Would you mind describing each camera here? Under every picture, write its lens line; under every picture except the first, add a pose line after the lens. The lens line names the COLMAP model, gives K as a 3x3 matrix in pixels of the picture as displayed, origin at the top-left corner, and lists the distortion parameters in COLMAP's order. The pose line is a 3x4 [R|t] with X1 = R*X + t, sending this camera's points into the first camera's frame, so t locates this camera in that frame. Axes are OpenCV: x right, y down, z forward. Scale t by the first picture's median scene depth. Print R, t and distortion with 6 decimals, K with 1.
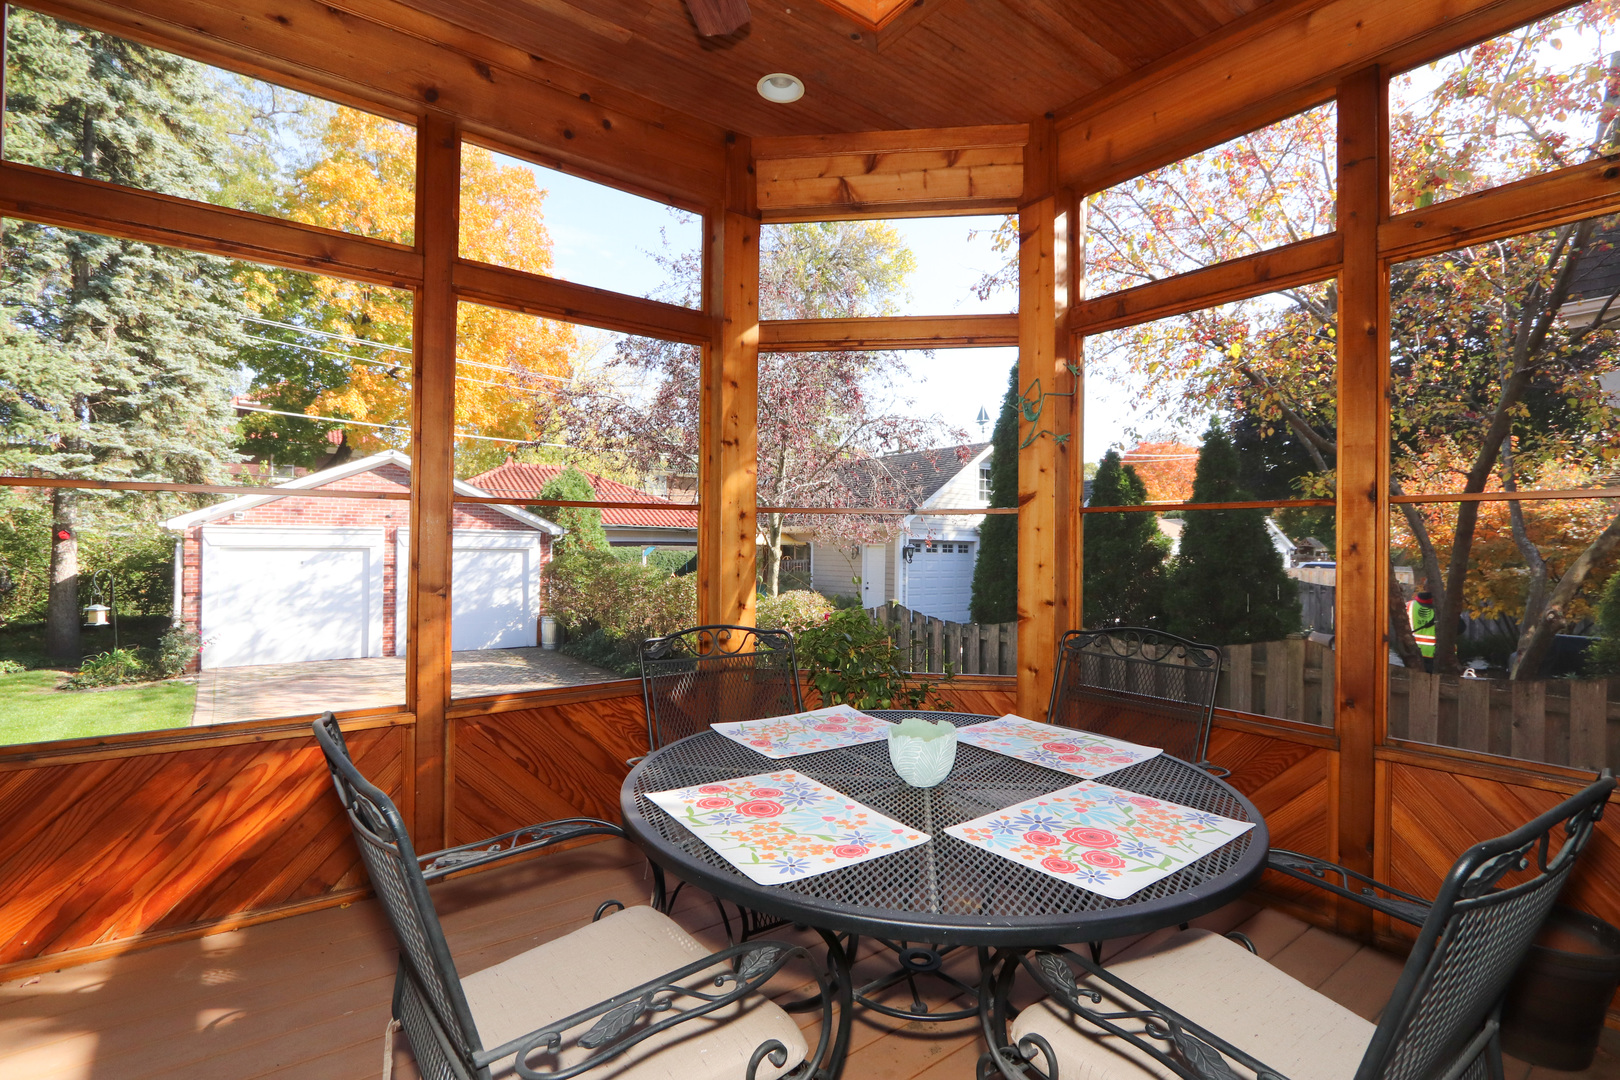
lens RADIAL K [[741.4, 0, 813.5], [0, 741.4, 537.7], [0, 0, 1]] dist [-0.015034, 0.001125]
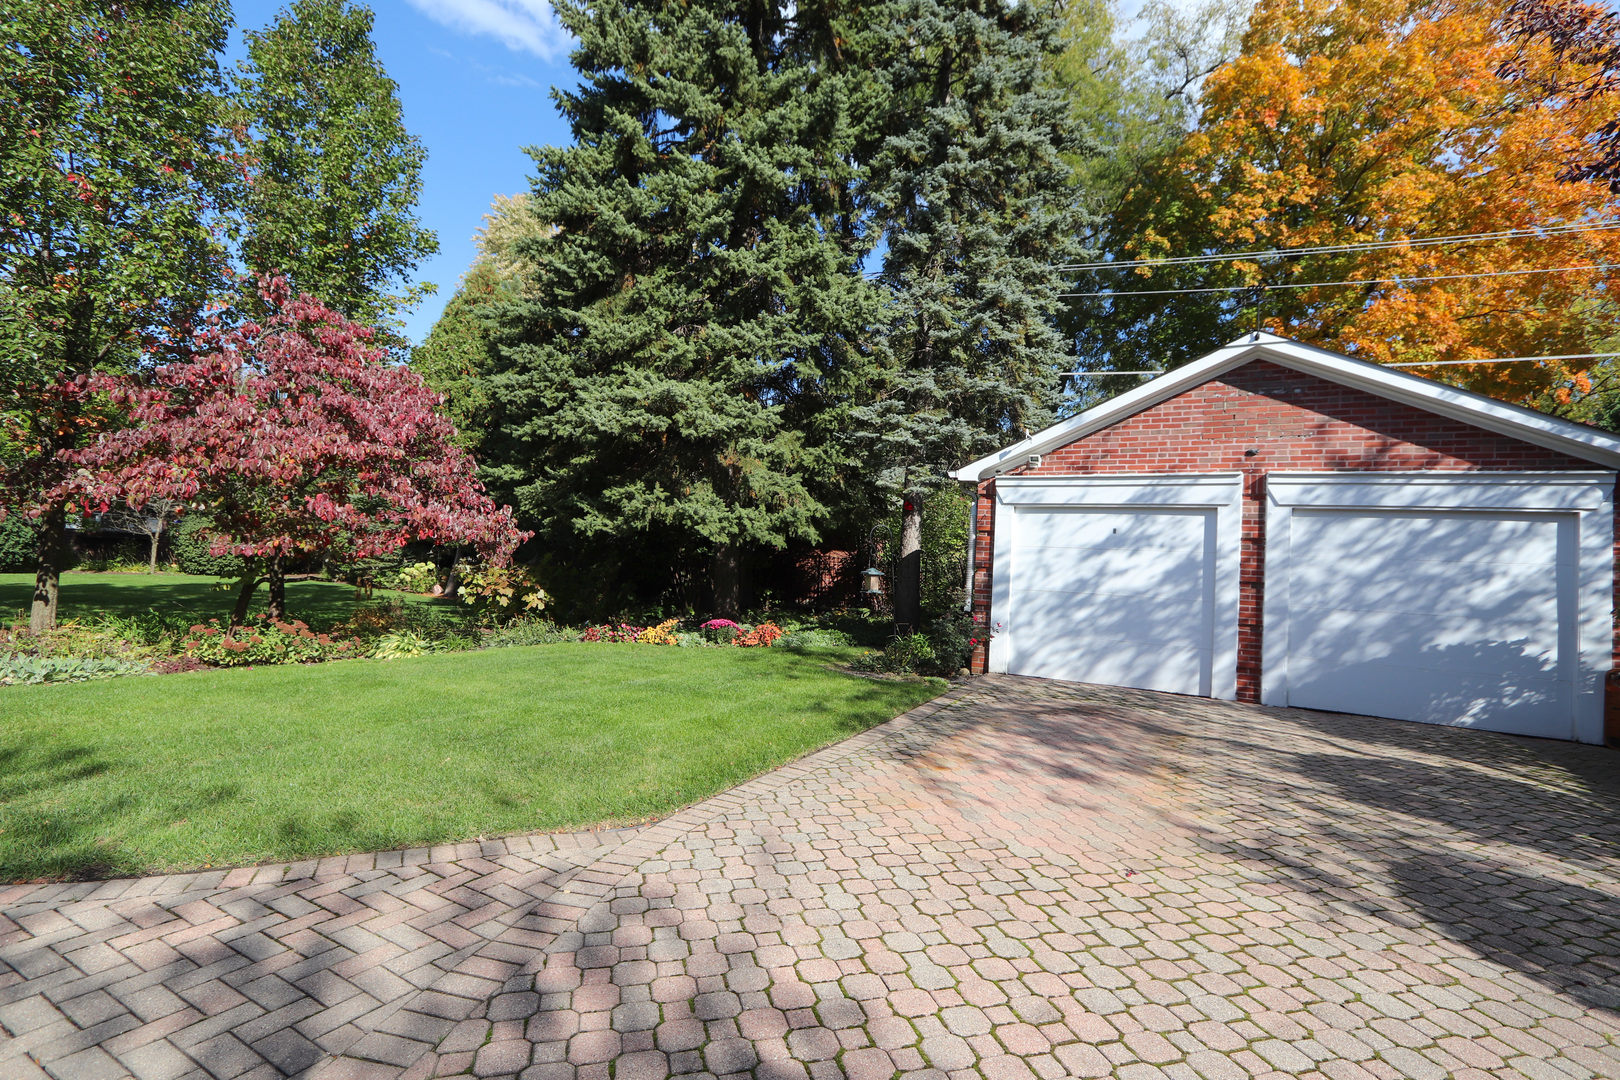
lens RADIAL K [[741.4, 0, 813.5], [0, 741.4, 537.7], [0, 0, 1]] dist [-0.015034, 0.001125]
pose [[0.409418, -0.016759, -0.912193, -0.217263], [-0.040877, 0.998490, -0.036691, 0.076958], [0.911431, 0.052309, 0.408115, 0.510716]]
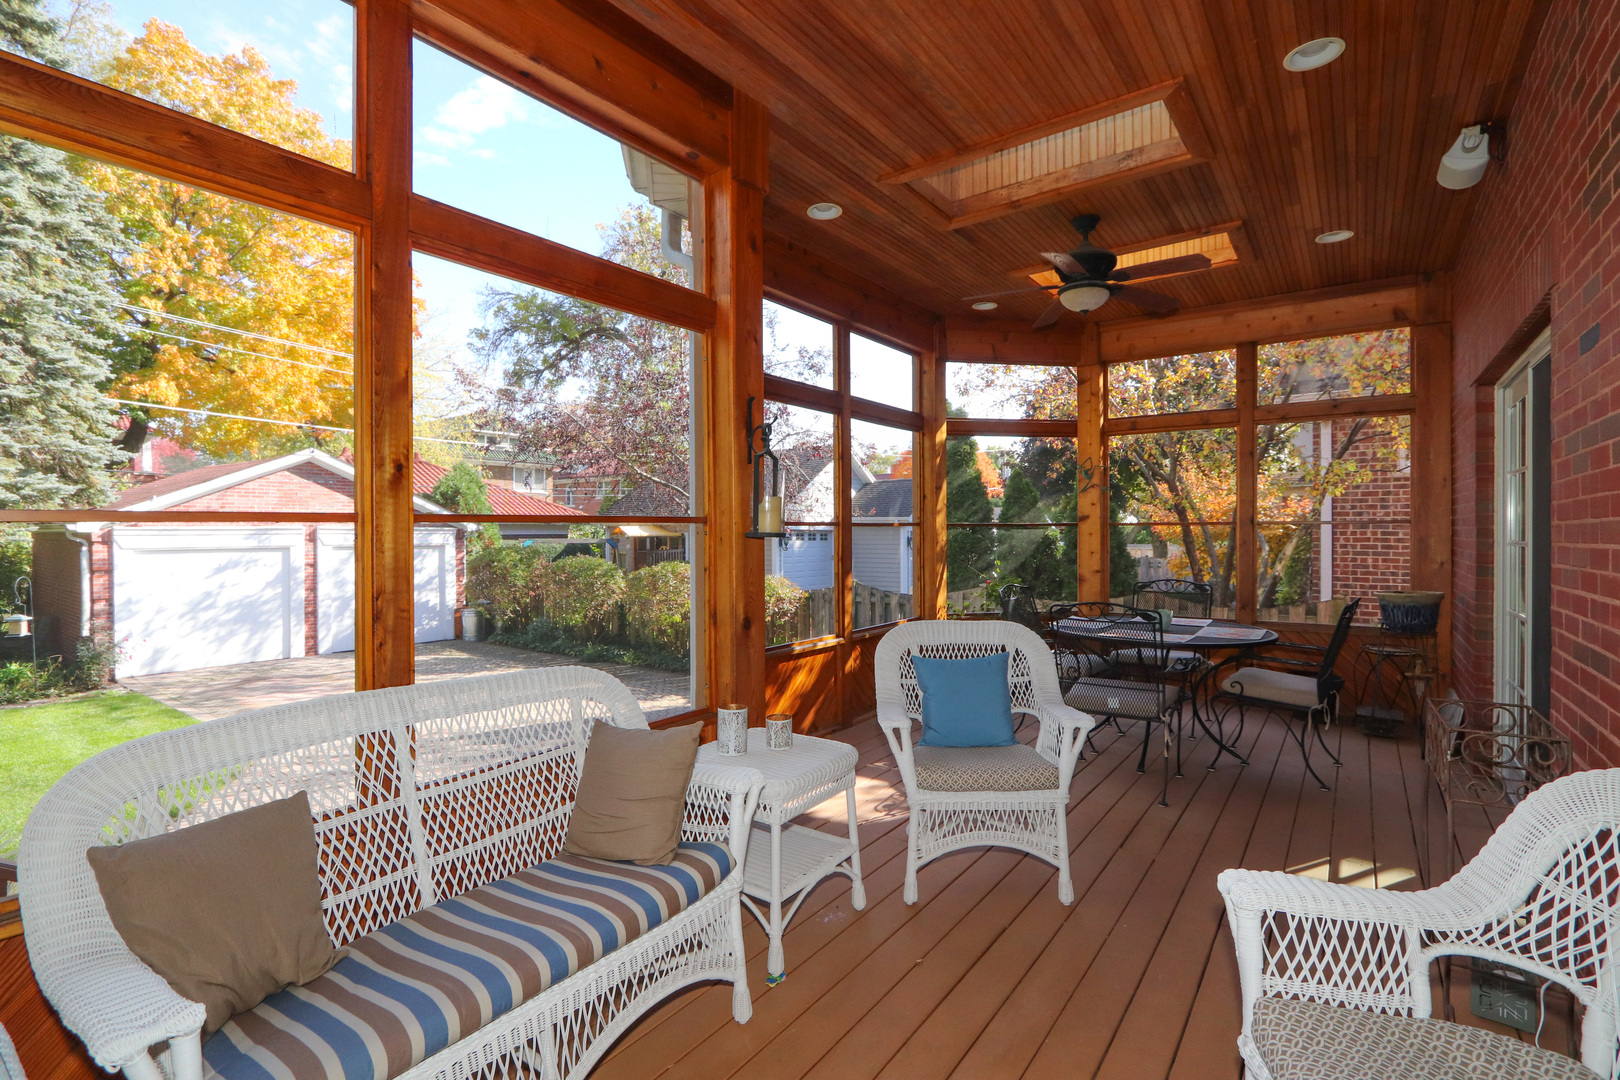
lens RADIAL K [[741.4, 0, 813.5], [0, 741.4, 537.7], [0, 0, 1]] dist [-0.015034, 0.001125]
pose [[0.959242, -0.017502, 0.282045, -0.222382], [0.012360, 0.999724, 0.020000, -0.011828], [-0.282317, -0.015698, 0.959193, -0.157641]]
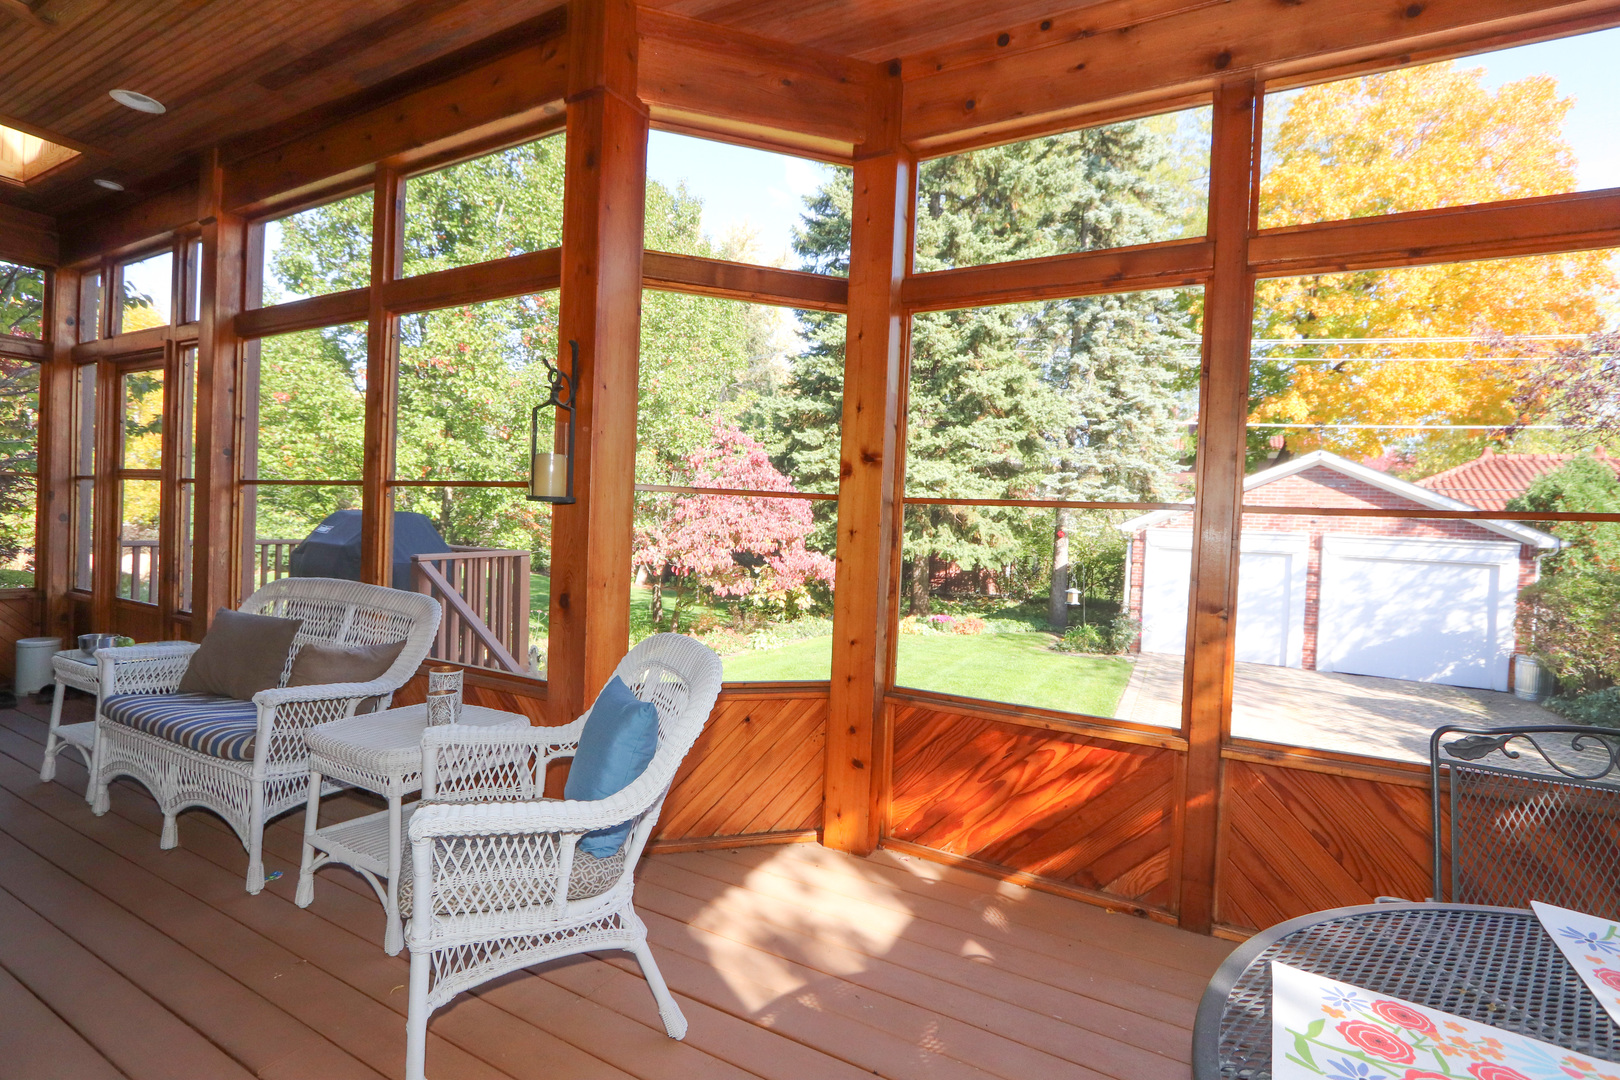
lens RADIAL K [[741.4, 0, 813.5], [0, 741.4, 537.7], [0, 0, 1]] dist [-0.015034, 0.001125]
pose [[0.417311, 0.026321, -0.908382, 0.014600], [-0.031280, 0.999404, 0.014588, -0.002342], [0.908225, 0.022326, 0.417886, 0.026580]]
